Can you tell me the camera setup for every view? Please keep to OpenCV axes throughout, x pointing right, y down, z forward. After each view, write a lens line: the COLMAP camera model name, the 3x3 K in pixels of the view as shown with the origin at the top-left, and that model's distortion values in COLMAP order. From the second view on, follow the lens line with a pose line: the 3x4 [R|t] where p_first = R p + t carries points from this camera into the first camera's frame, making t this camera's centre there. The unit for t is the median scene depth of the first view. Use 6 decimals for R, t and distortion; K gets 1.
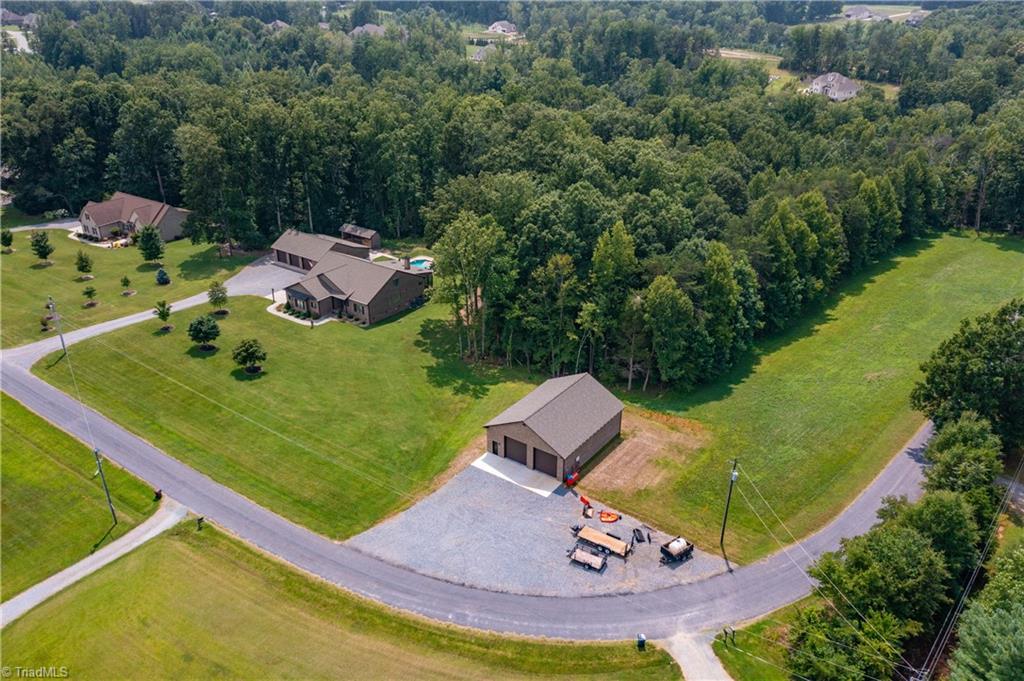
lens RADIAL K [[801.9, 0, 512.0], [0, 801.9, 340.5], [0, 0, 1]] dist [-0.005439, 0.001336]
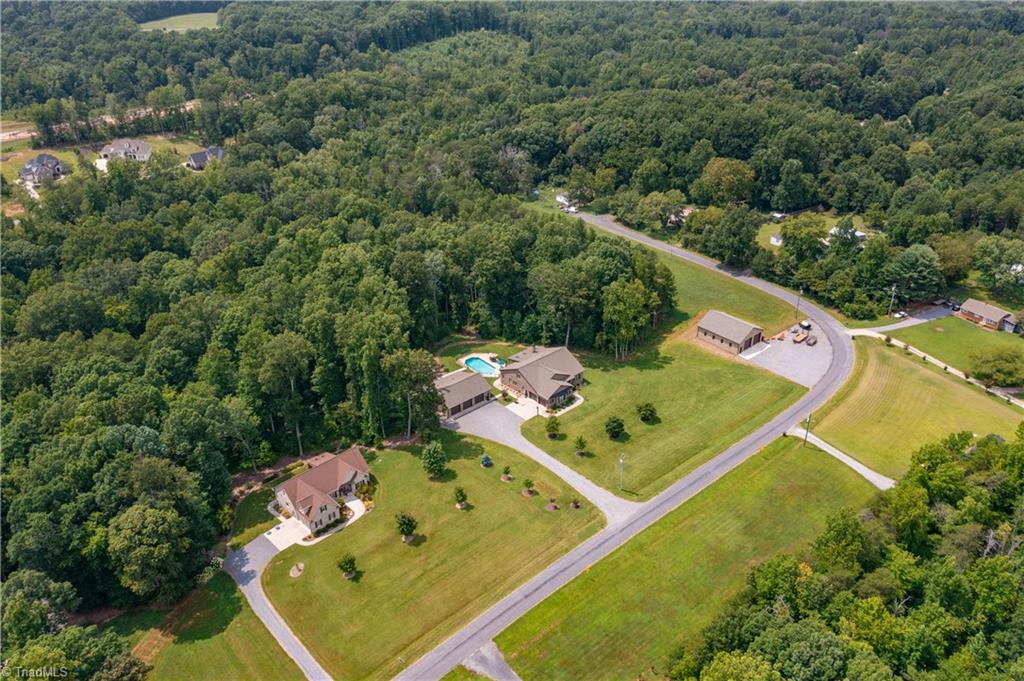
lens RADIAL K [[810.7, 0, 512.0], [0, 810.7, 340.5], [0, 0, 1]] dist [0.000206, 0.000437]
pose [[0.225500, -0.474470, 0.850898, -1.491215], [0.443821, 0.827532, 0.343822, -0.680114], [-0.867279, 0.300115, 0.397188, 0.475405]]
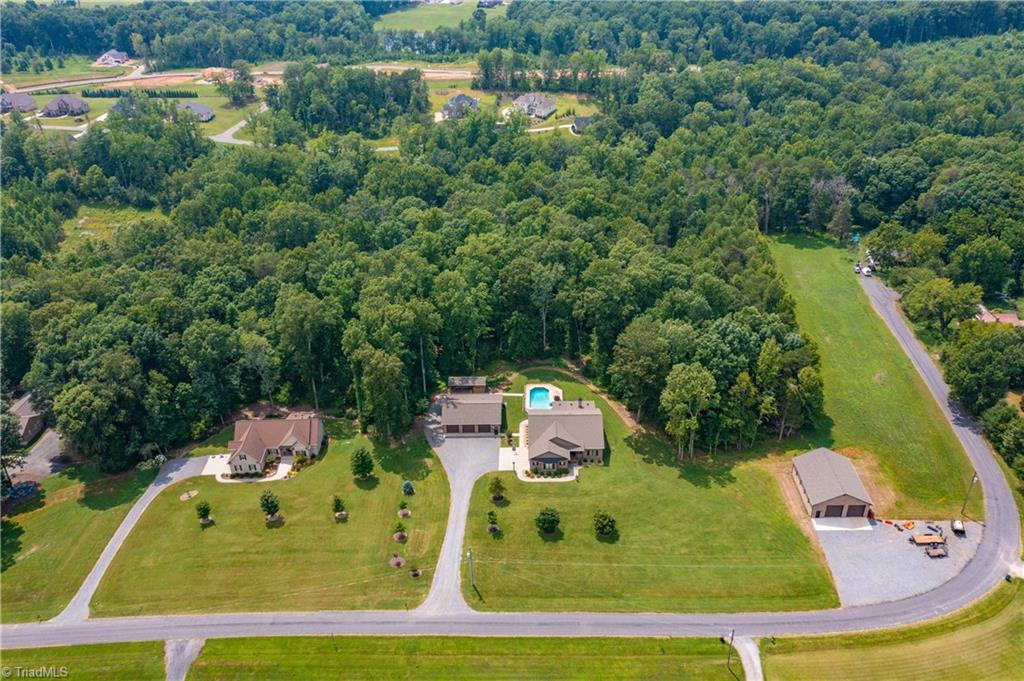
lens RADIAL K [[801.9, 0, 512.0], [0, 801.9, 340.5], [0, 0, 1]] dist [-0.005439, 0.001336]
pose [[0.818927, -0.307700, 0.484437, -0.875787], [0.272766, 0.951367, 0.143177, -0.436780], [-0.504933, 0.014887, 0.863030, -0.064555]]
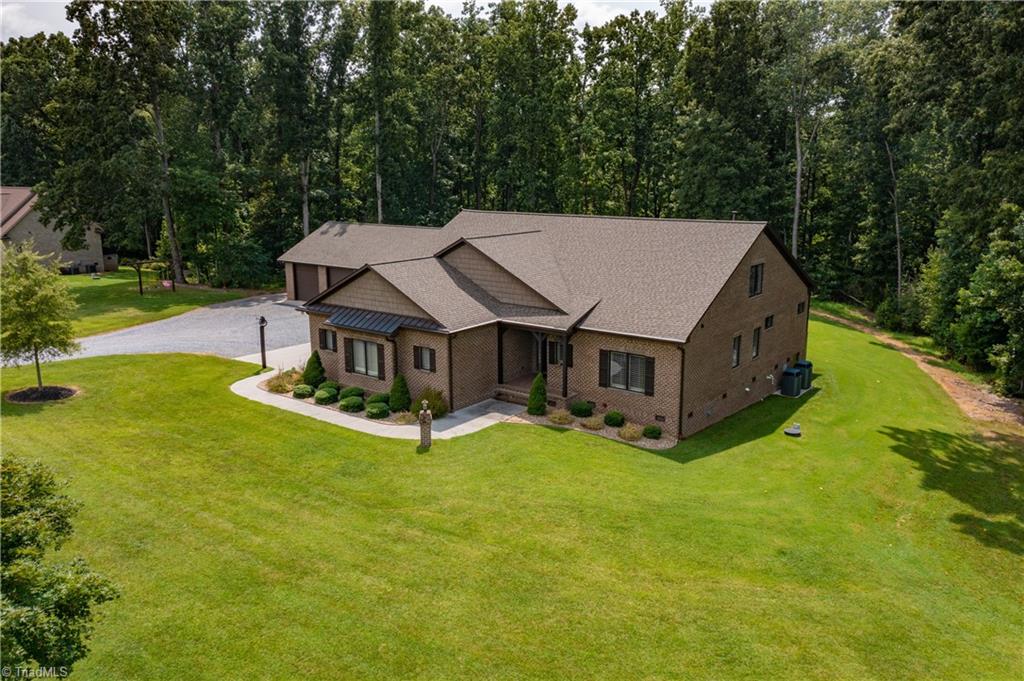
lens RADIAL K [[810.7, 0, 512.0], [0, 810.7, 340.5], [0, 0, 1]] dist [0.000206, 0.000437]
pose [[0.999582, -0.000875, -0.028898, -0.216465], [-0.005978, 0.971685, -0.236203, 0.006134], [0.028287, 0.236277, 0.971274, 0.774131]]
